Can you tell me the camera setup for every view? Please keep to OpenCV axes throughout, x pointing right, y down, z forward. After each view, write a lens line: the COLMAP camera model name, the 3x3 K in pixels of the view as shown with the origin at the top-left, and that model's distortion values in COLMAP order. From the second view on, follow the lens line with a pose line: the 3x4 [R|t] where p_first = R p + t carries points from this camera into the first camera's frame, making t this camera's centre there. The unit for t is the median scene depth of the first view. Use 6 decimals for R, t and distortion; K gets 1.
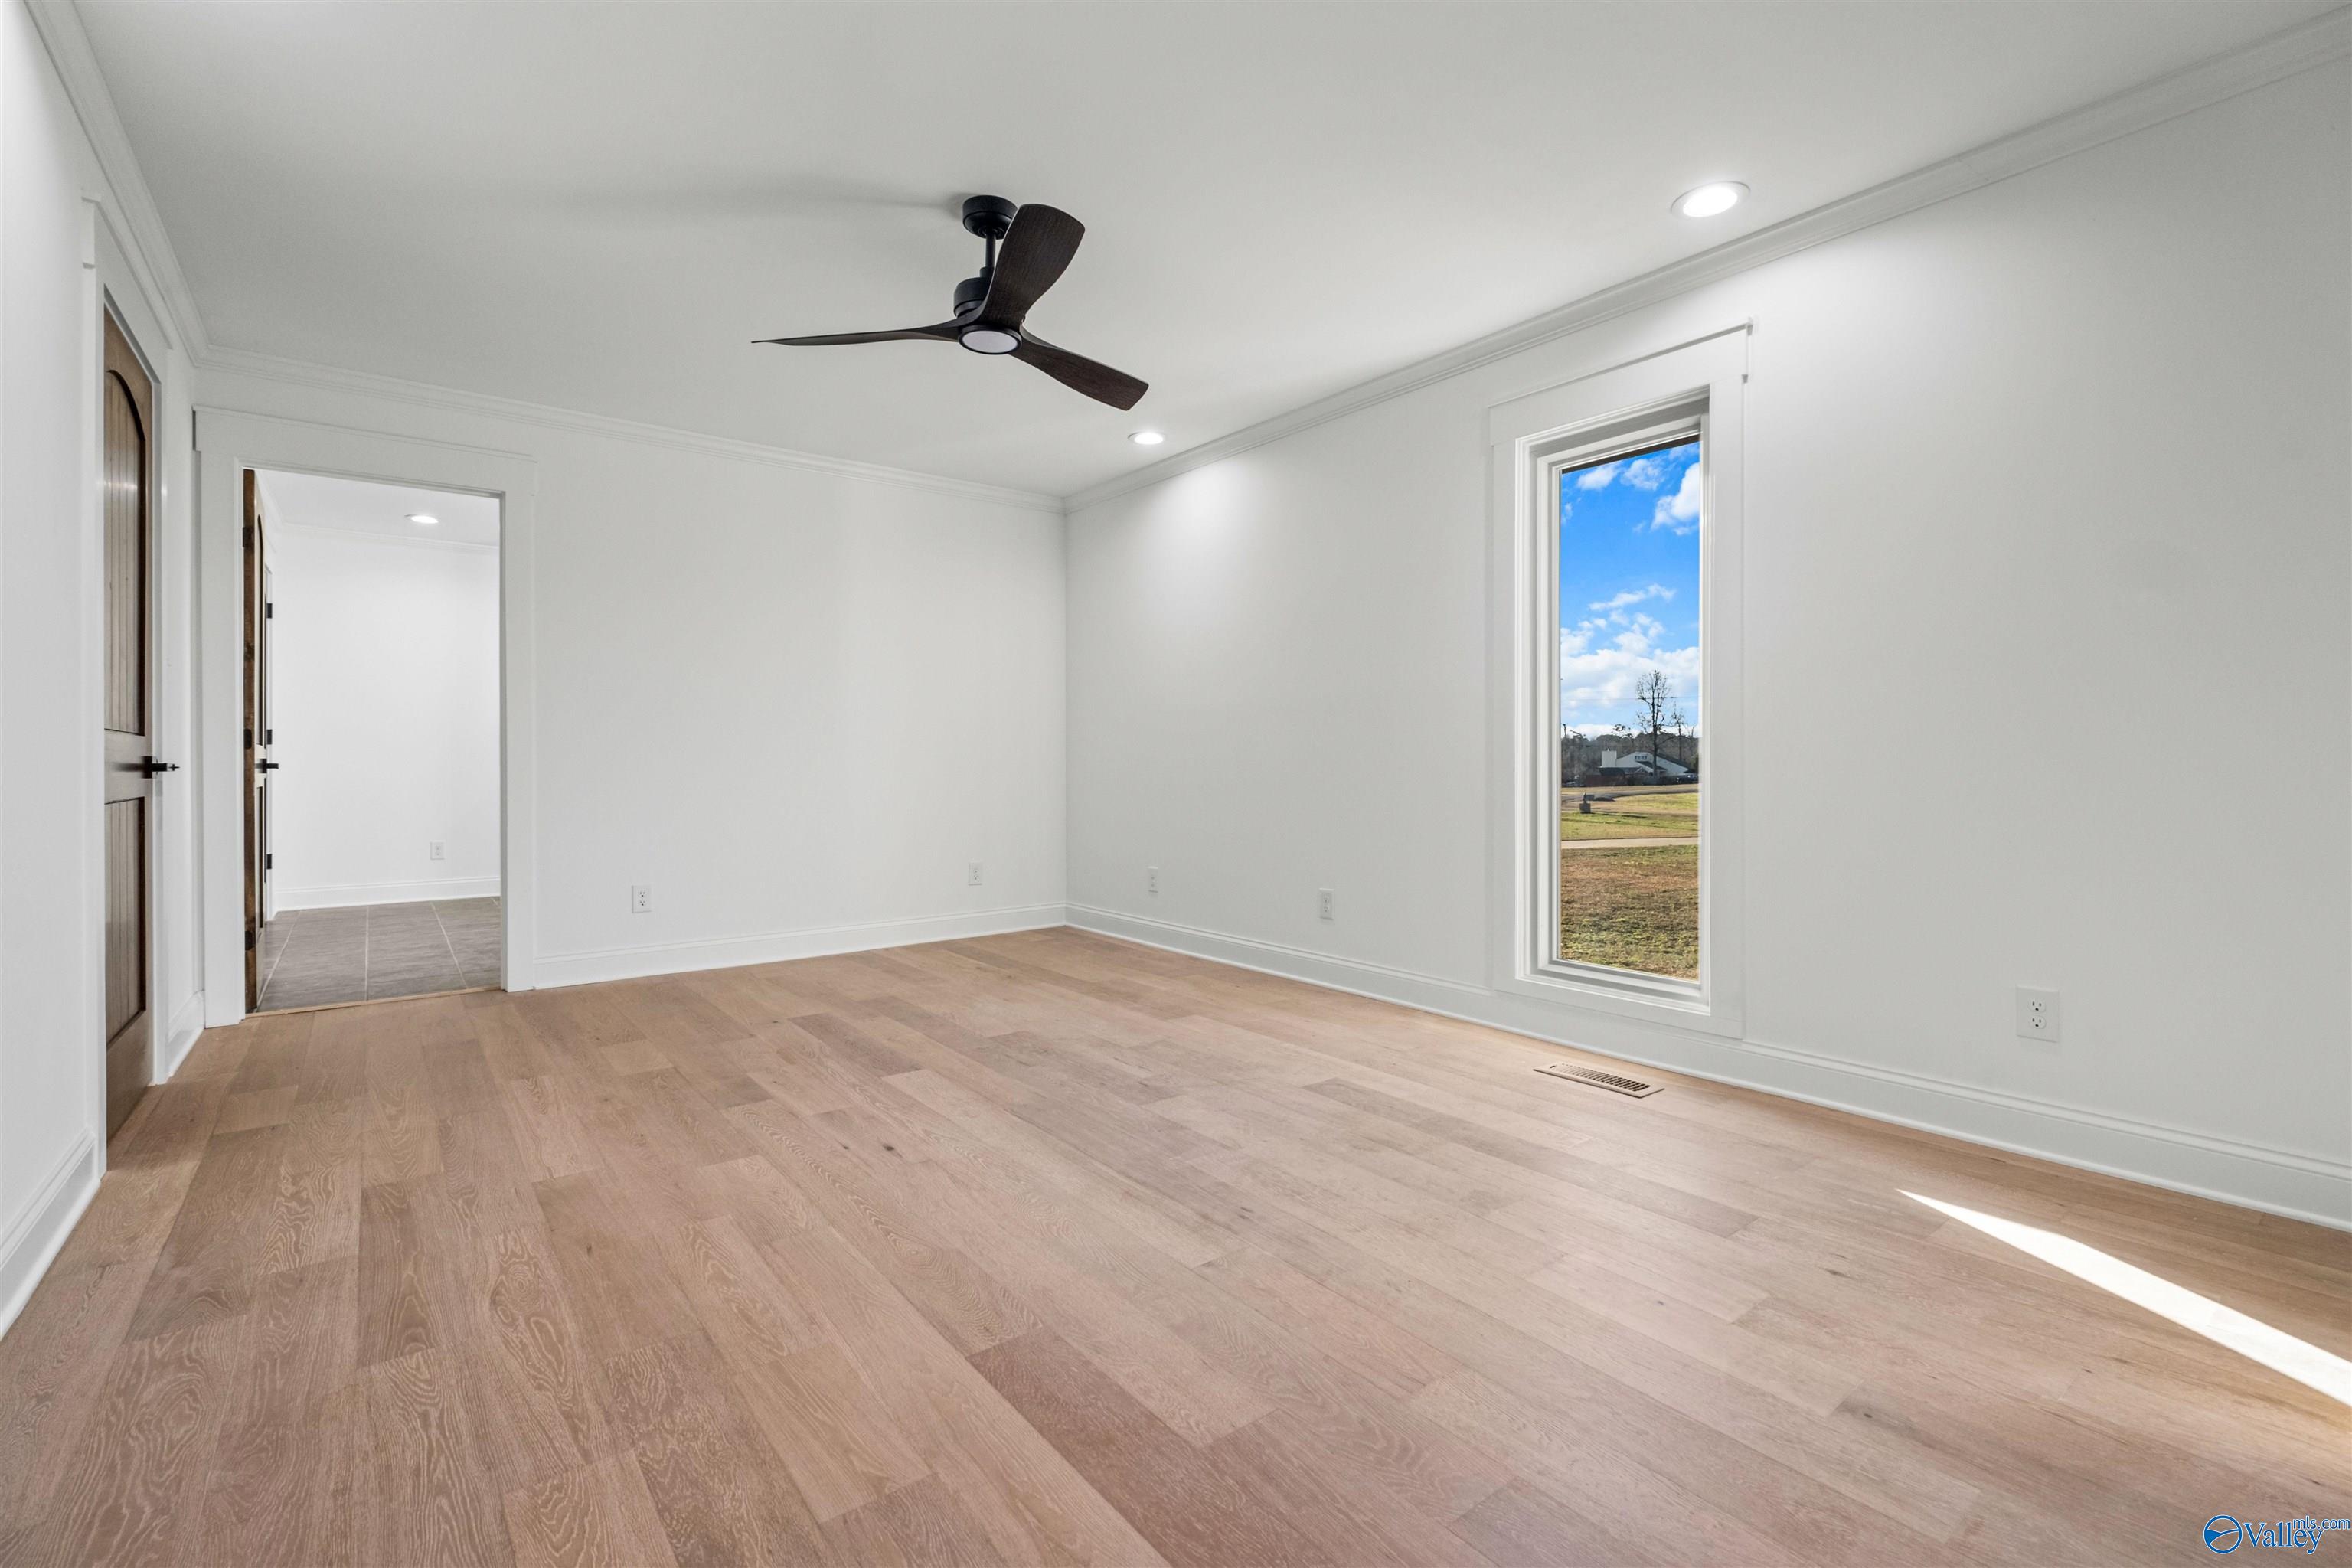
lens RADIAL K [[1047.2, 0, 1180.0], [0, 1047.2, 778.6], [0, 0, 1]] dist [0.001367, -0.000418]
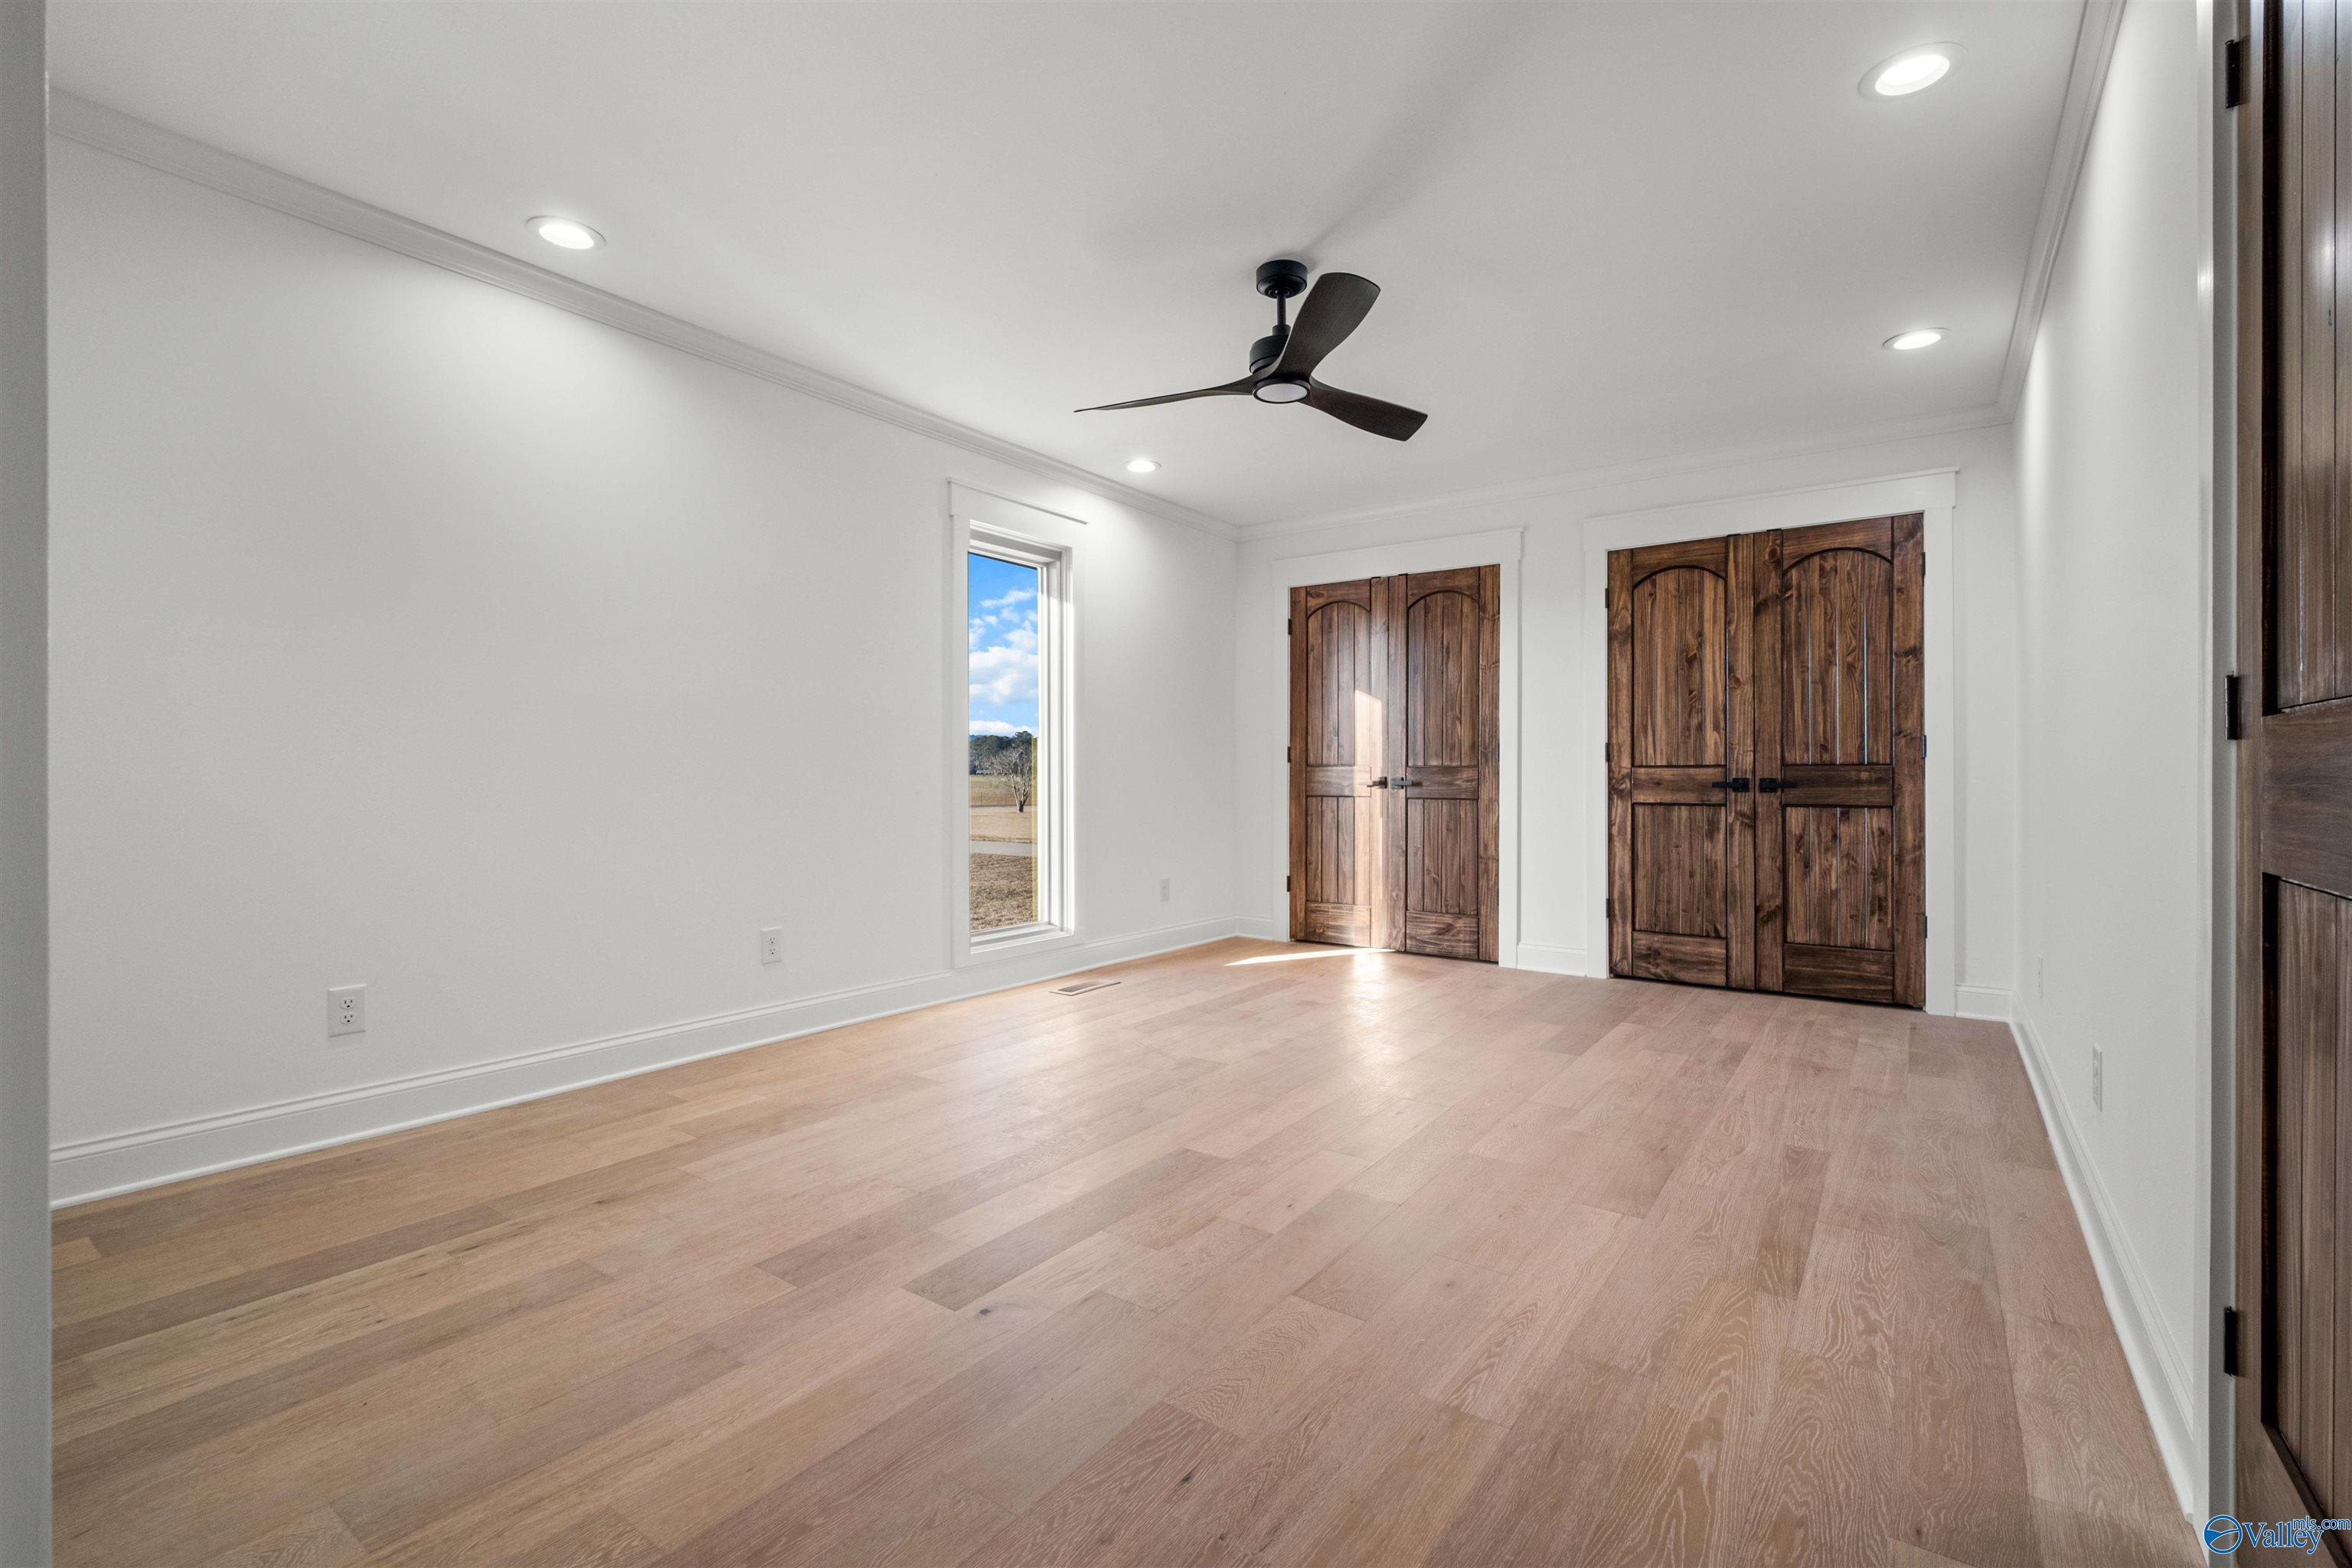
lens RADIAL K [[1047.2, 0, 1180.0], [0, 1047.2, 778.6], [0, 0, 1]] dist [0.001367, -0.000418]
pose [[-0.294391, -0.000166, 0.955685, -1.497264], [0.014743, 0.999880, 0.004715, -0.031133], [-0.955571, 0.015477, -0.294353, 1.785303]]
